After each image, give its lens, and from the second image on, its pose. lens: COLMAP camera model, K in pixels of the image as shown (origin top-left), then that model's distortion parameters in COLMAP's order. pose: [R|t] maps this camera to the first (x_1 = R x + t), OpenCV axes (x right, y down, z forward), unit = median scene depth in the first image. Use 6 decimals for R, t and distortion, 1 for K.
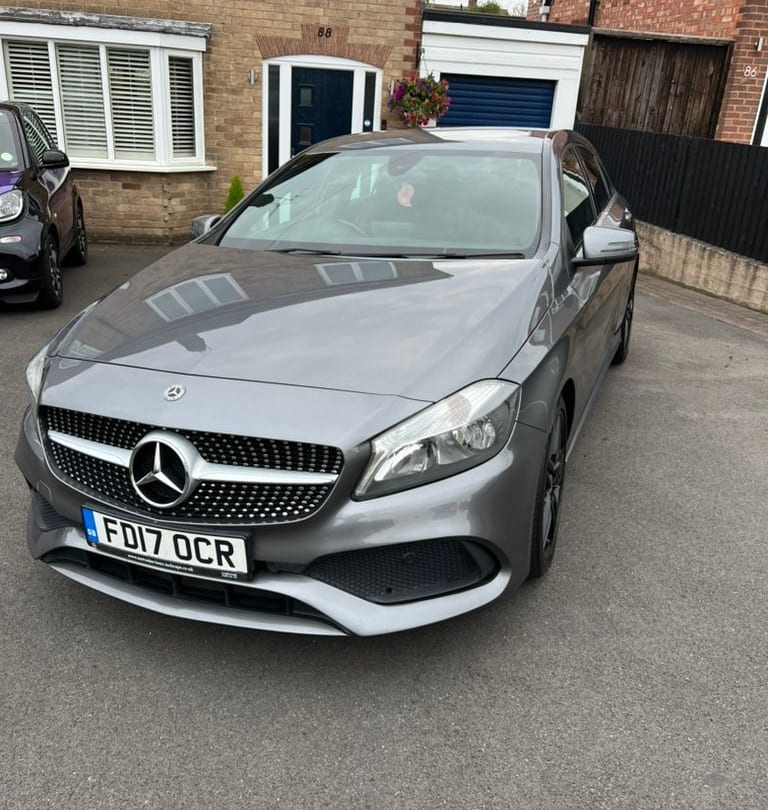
lens RADIAL K [[762.2, 0, 384.0], [0, 762.2, 405.0], [0, 0, 1]] dist [0.018450, -0.003748]
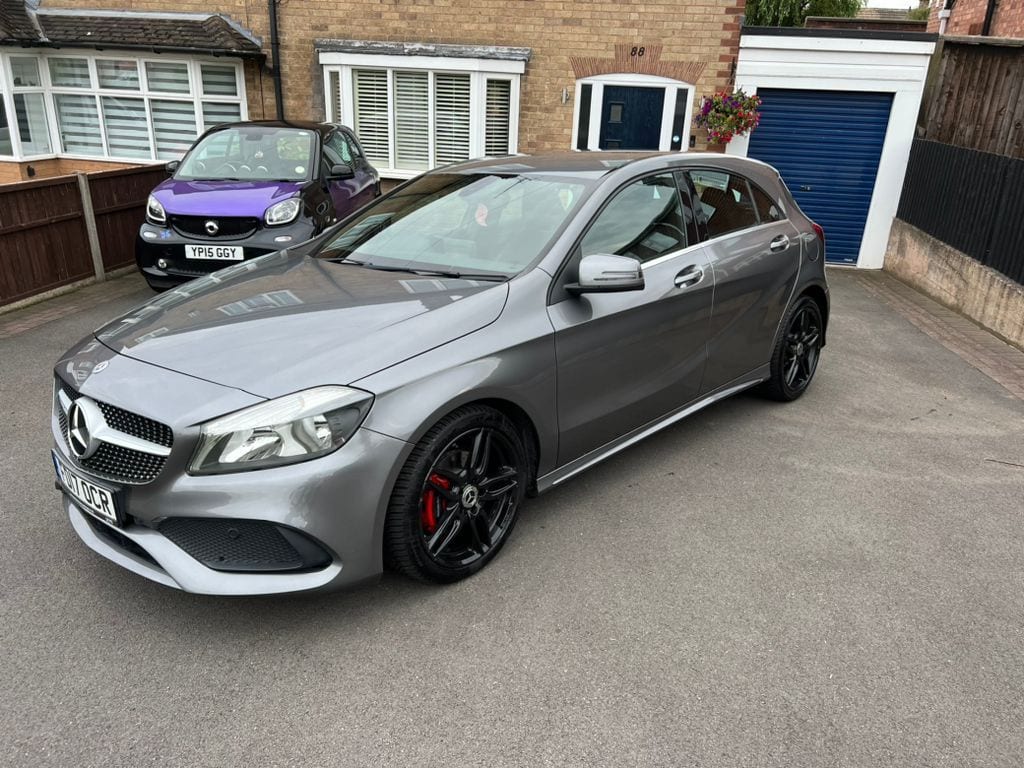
lens RADIAL K [[758.6, 0, 512.0], [0, 758.6, 384.0], [0, 0, 1]] dist [0.044872, -0.053397]
pose [[0.936034, 0.109613, -0.334402, 0.157612], [-0.121913, 0.992413, -0.015948, -0.010532], [0.330117, 0.055696, 0.942296, 0.010210]]
